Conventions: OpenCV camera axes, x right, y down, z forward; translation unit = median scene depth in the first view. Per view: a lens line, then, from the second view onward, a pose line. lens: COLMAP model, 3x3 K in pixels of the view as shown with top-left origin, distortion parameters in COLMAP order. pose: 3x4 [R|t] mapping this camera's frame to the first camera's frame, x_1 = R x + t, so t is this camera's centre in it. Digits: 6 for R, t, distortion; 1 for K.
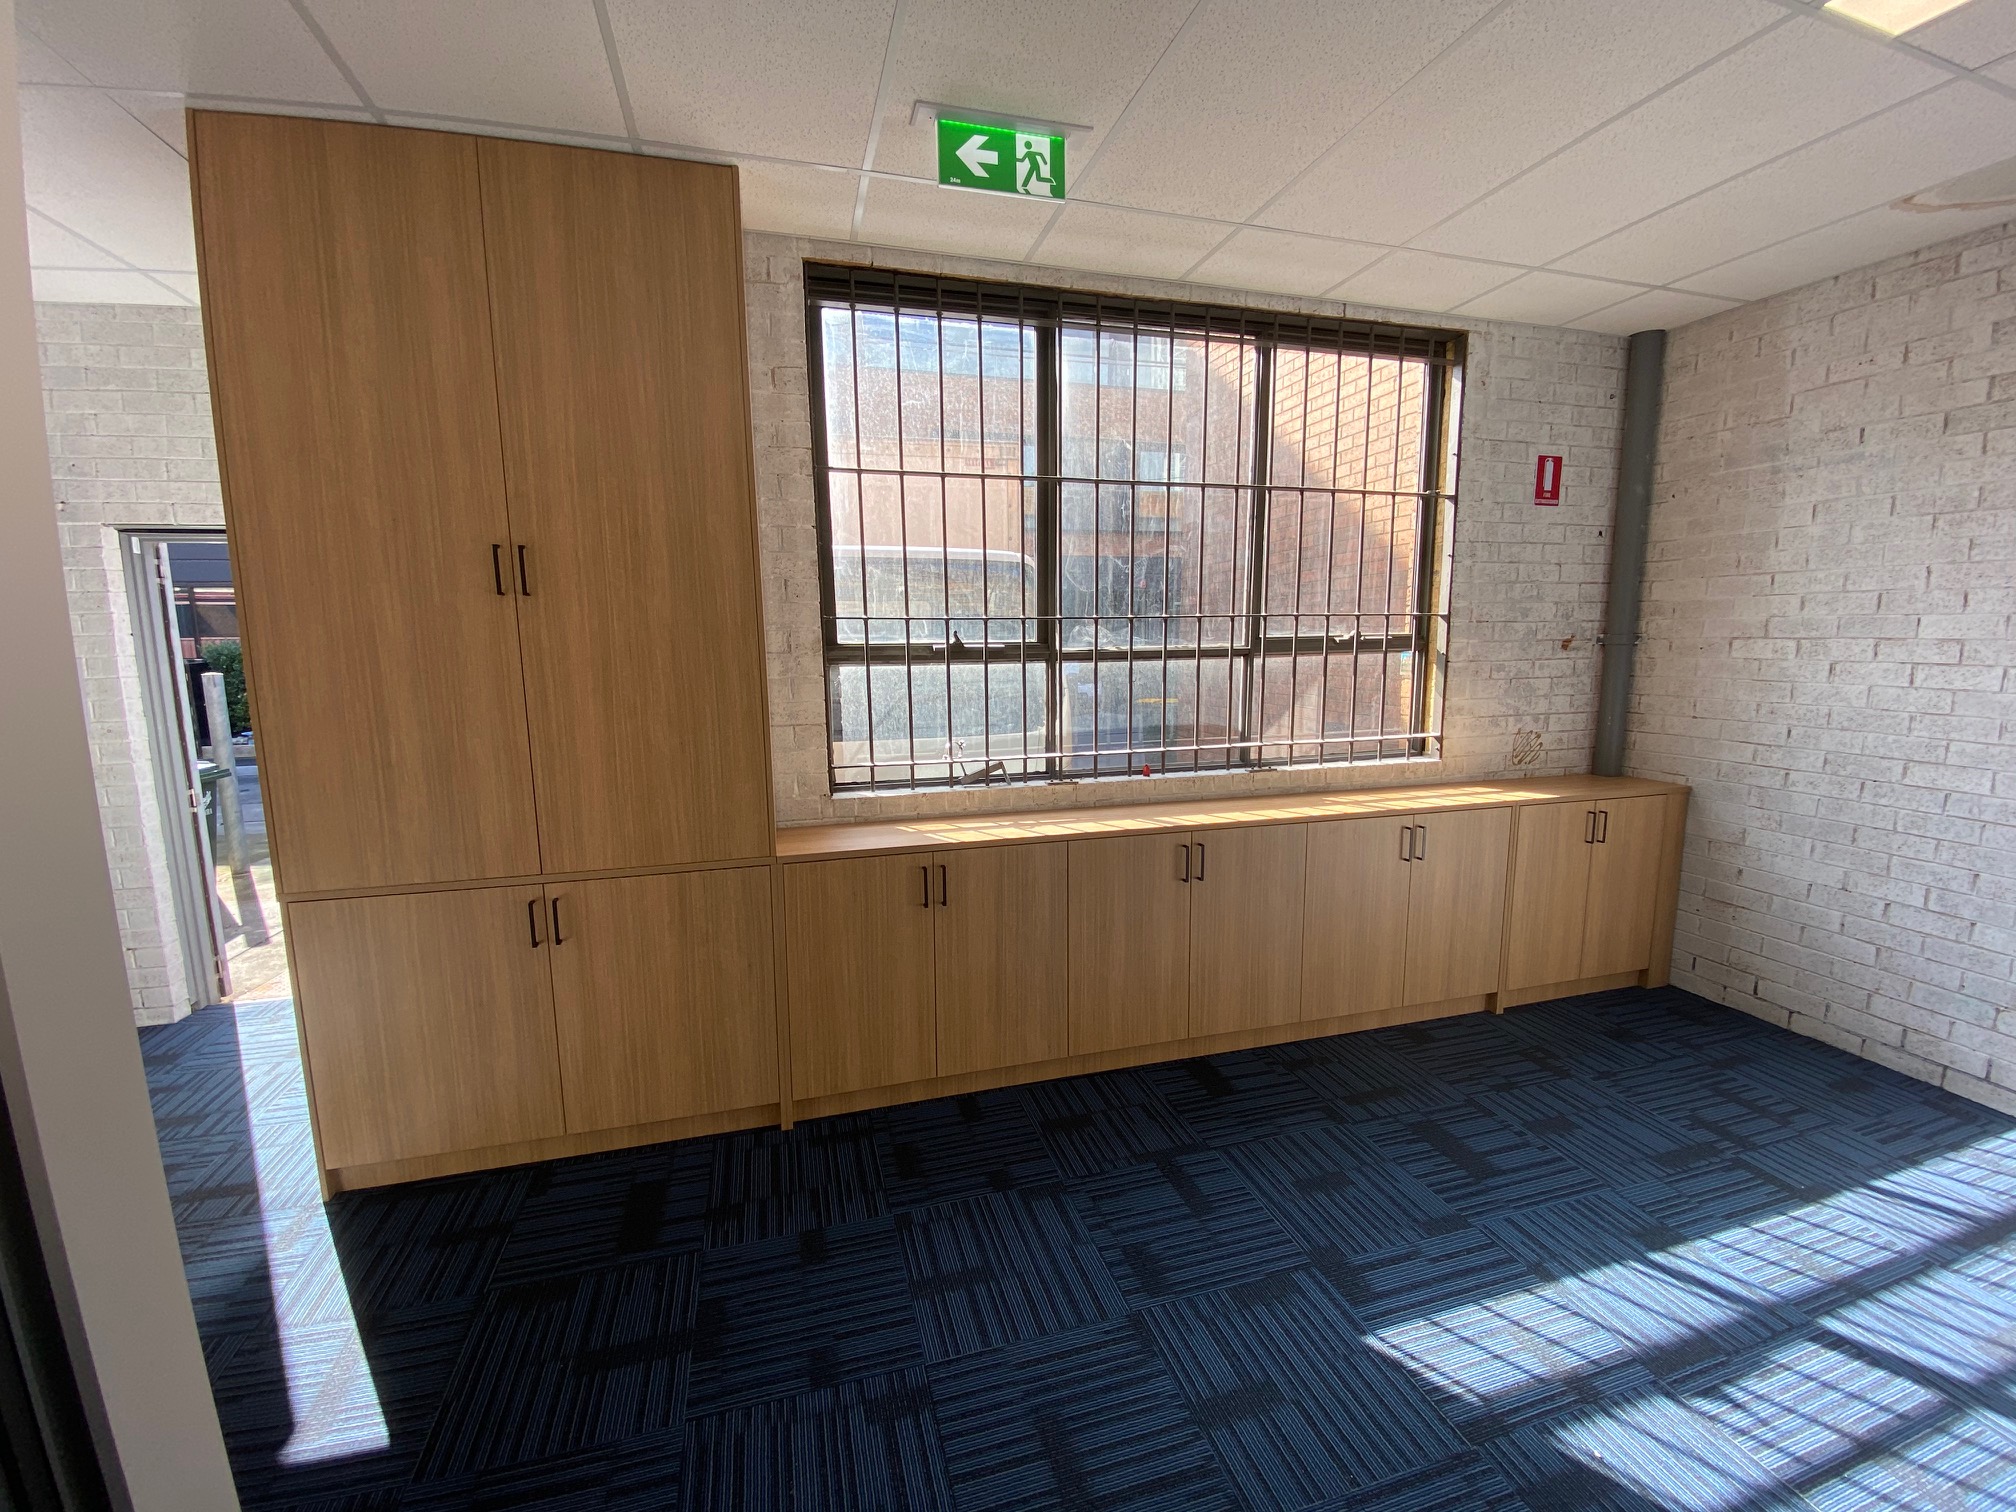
lens RADIAL K [[822.7, 0, 1008.0], [0, 822.7, 756.0], [0, 0, 1]] dist [0.011570, -0.018957]
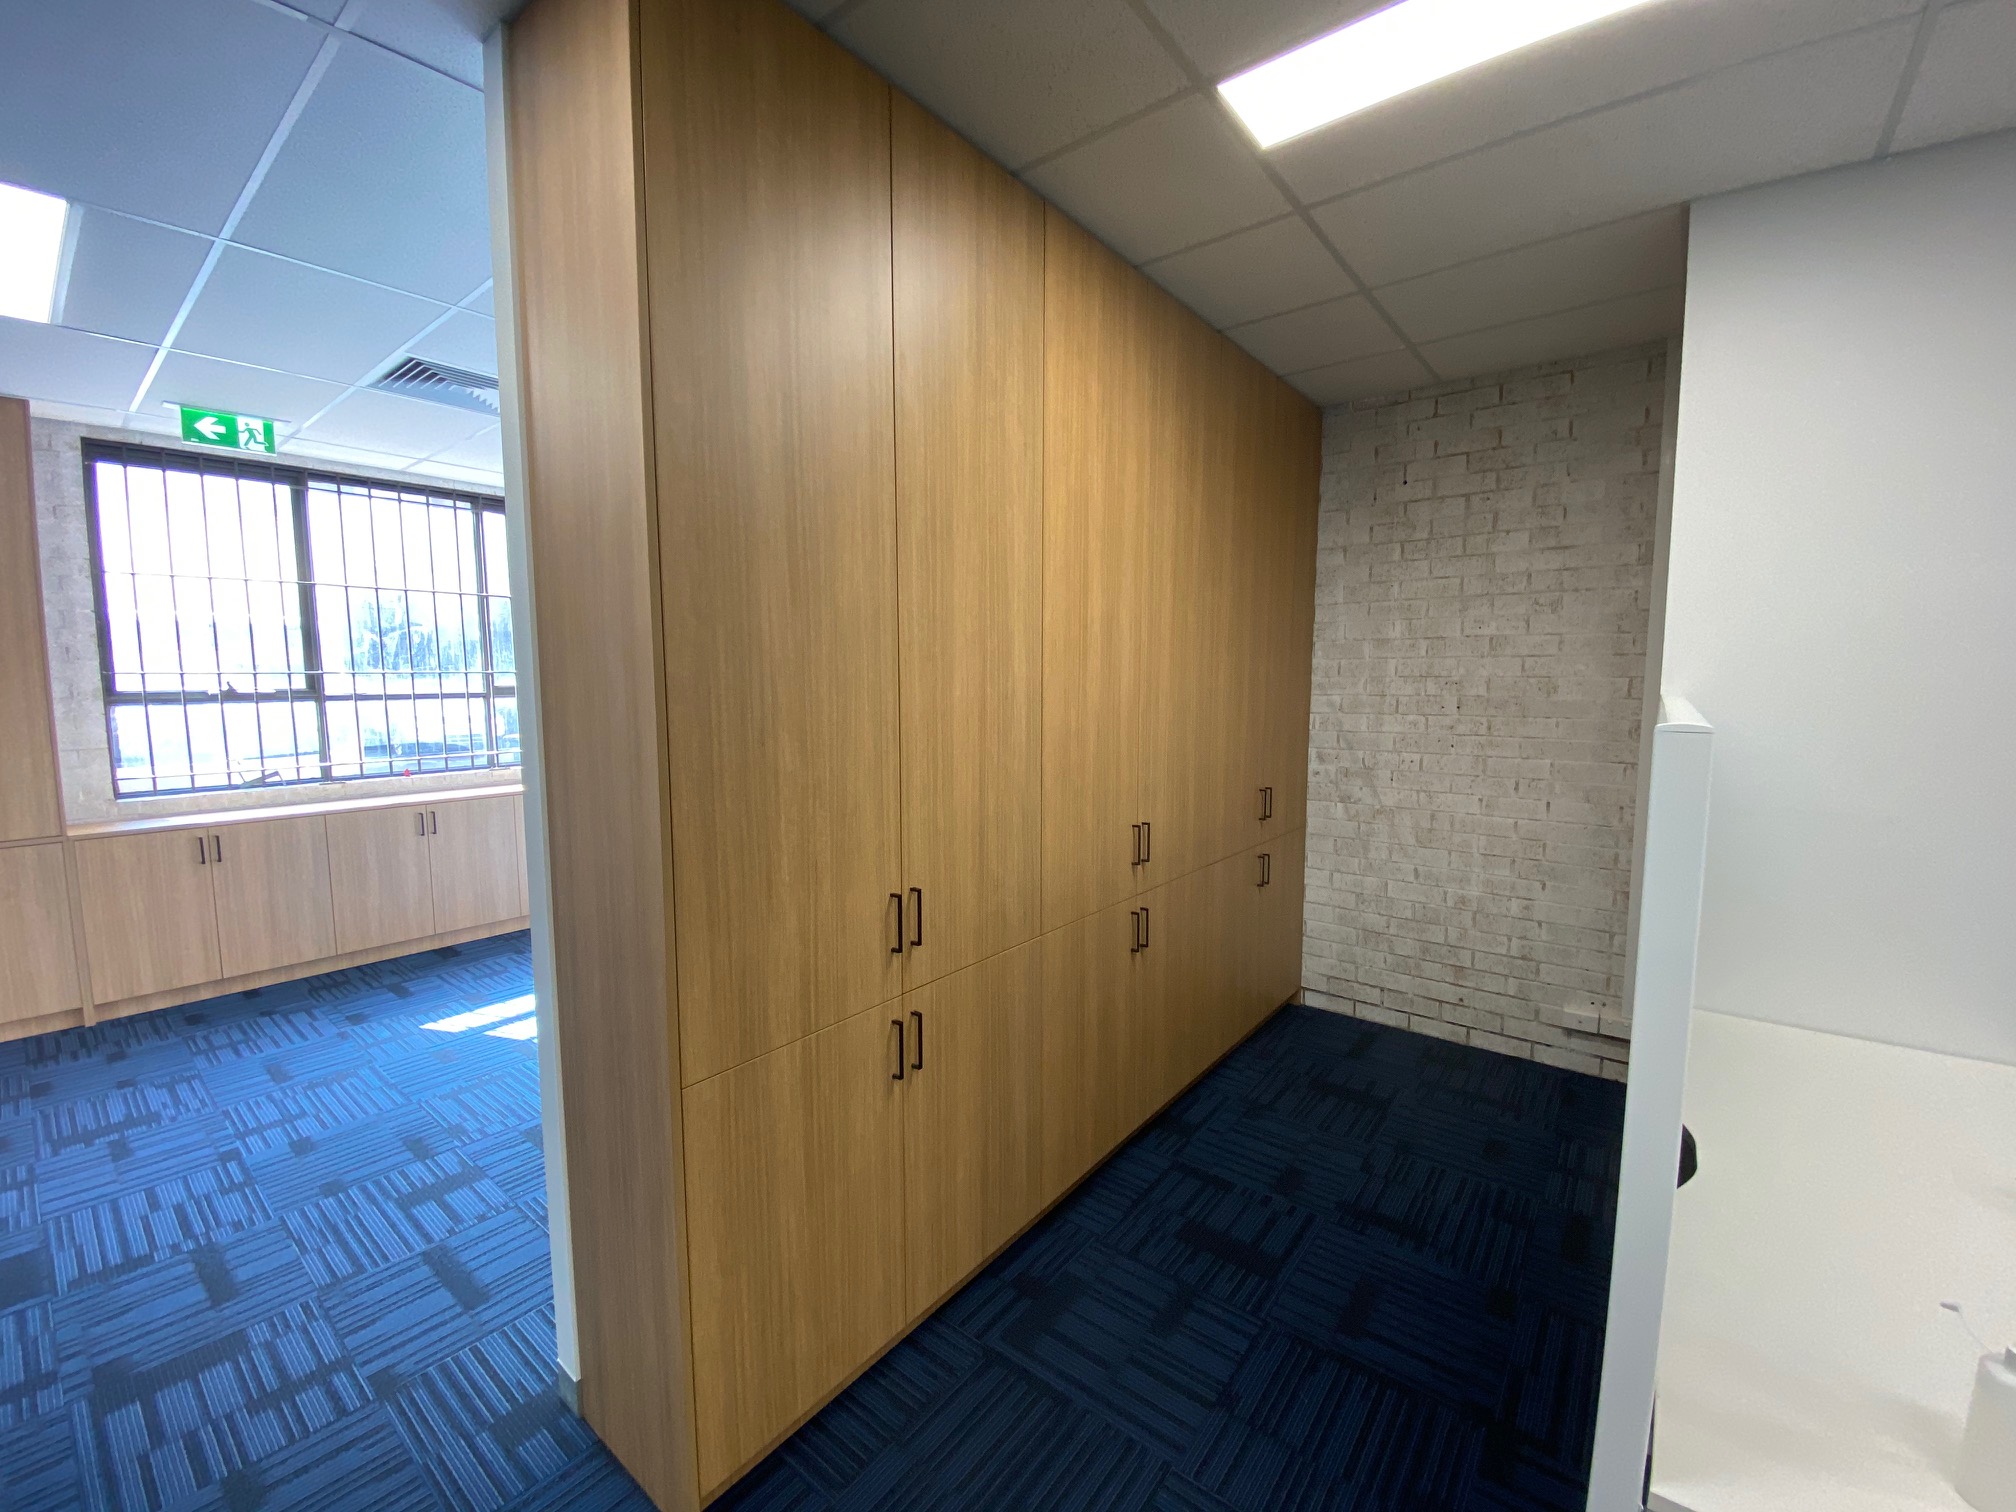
lens RADIAL K [[822.7, 0, 1008.0], [0, 822.7, 756.0], [0, 0, 1]] dist [0.011570, -0.018957]
pose [[0.810547, -0.047893, 0.583713, 0.223946], [0.076769, 0.996740, -0.024821, 0.132194], [-0.580621, 0.064930, 0.811581, -1.055467]]
